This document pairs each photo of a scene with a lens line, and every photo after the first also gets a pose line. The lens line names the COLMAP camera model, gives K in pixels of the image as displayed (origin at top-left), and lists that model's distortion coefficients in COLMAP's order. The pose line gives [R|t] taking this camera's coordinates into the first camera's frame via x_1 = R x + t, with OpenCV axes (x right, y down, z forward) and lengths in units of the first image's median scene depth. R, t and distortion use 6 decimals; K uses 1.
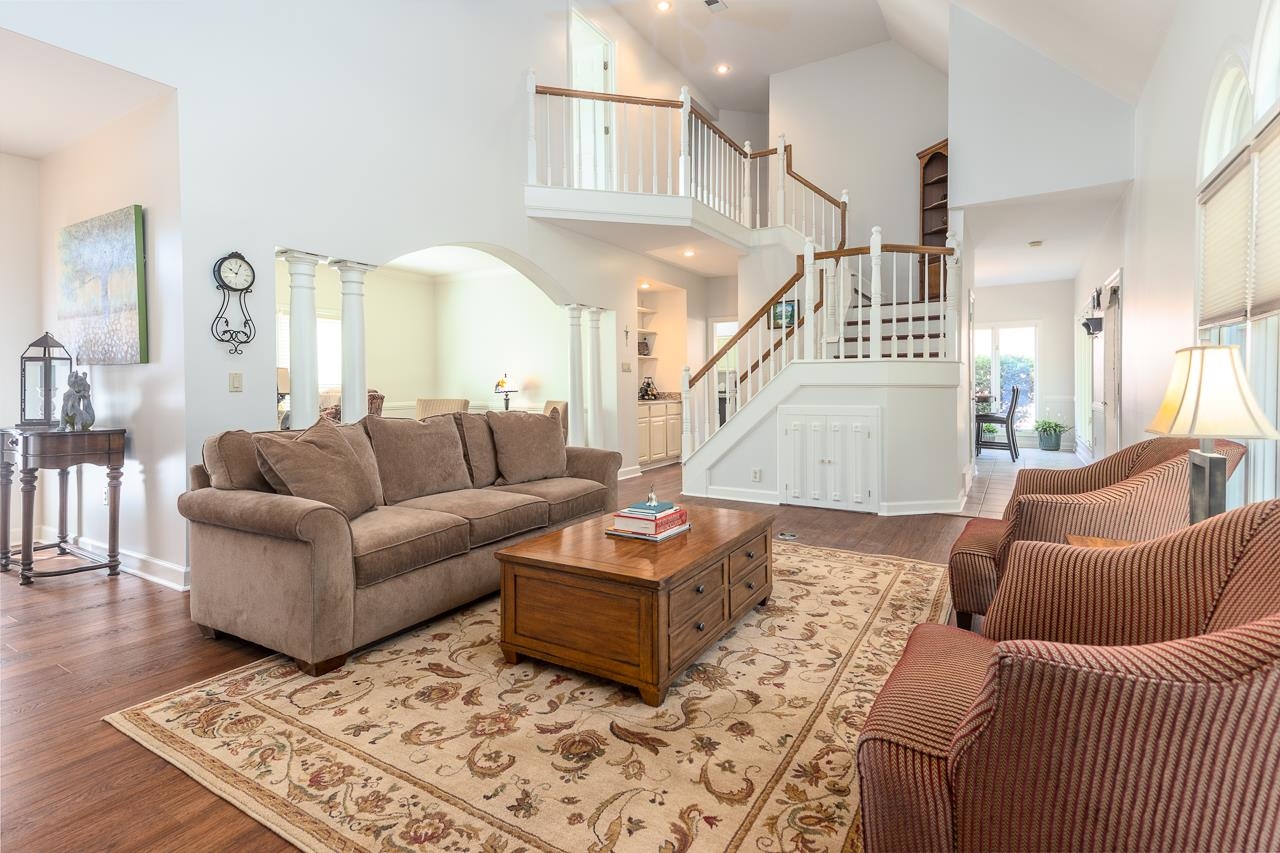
lens RADIAL K [[598.9, 0, 639.2], [0, 598.9, 390.4], [0, 0, 1]] dist [0.032384, -0.000076]
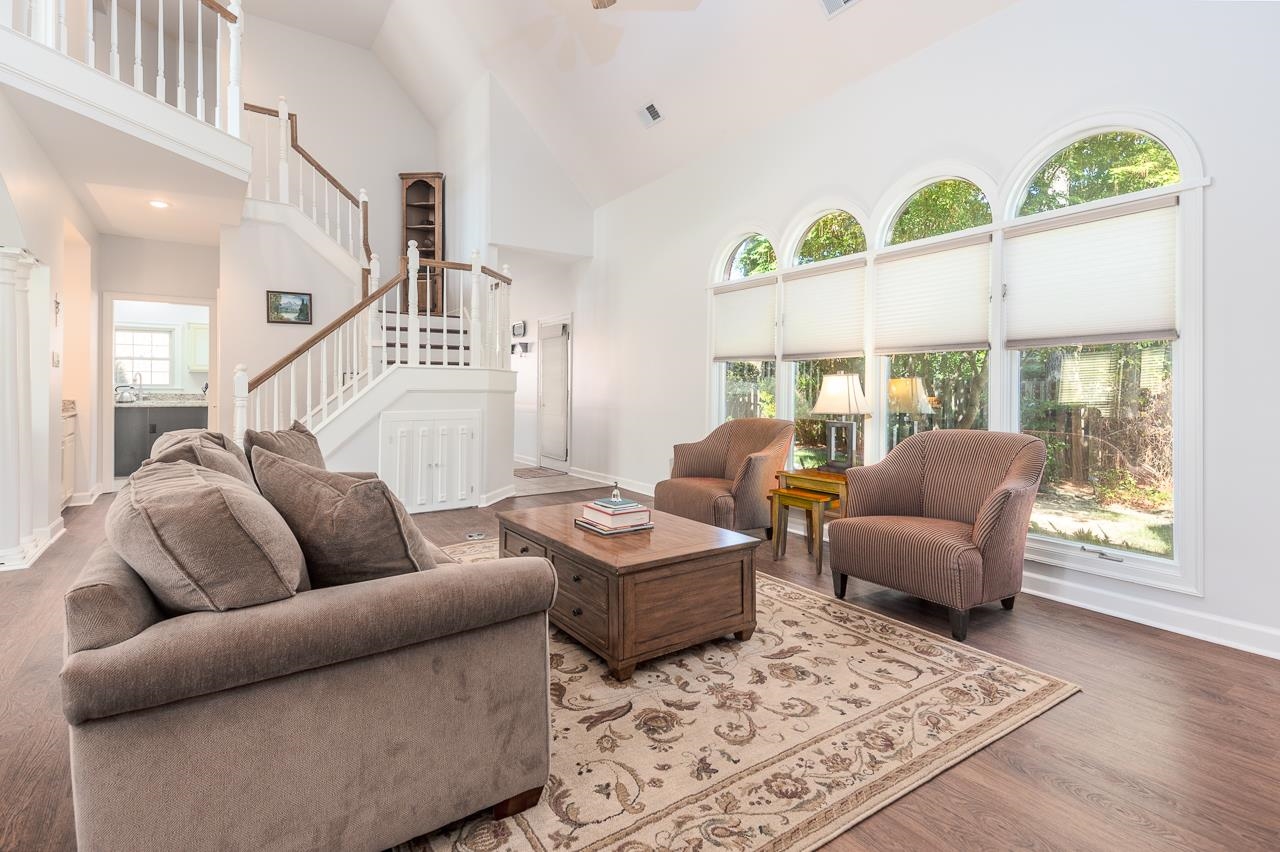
lens RADIAL K [[610.0, 0, 634.9], [0, 610.0, 385.2], [0, 0, 1]] dist [0.030375, -0.000279]
pose [[0.421443, 0.014926, 0.906732, -1.257446], [0.005588, 0.999803, -0.019055, 0.011497], [-0.906838, 0.013098, 0.421276, 0.667322]]
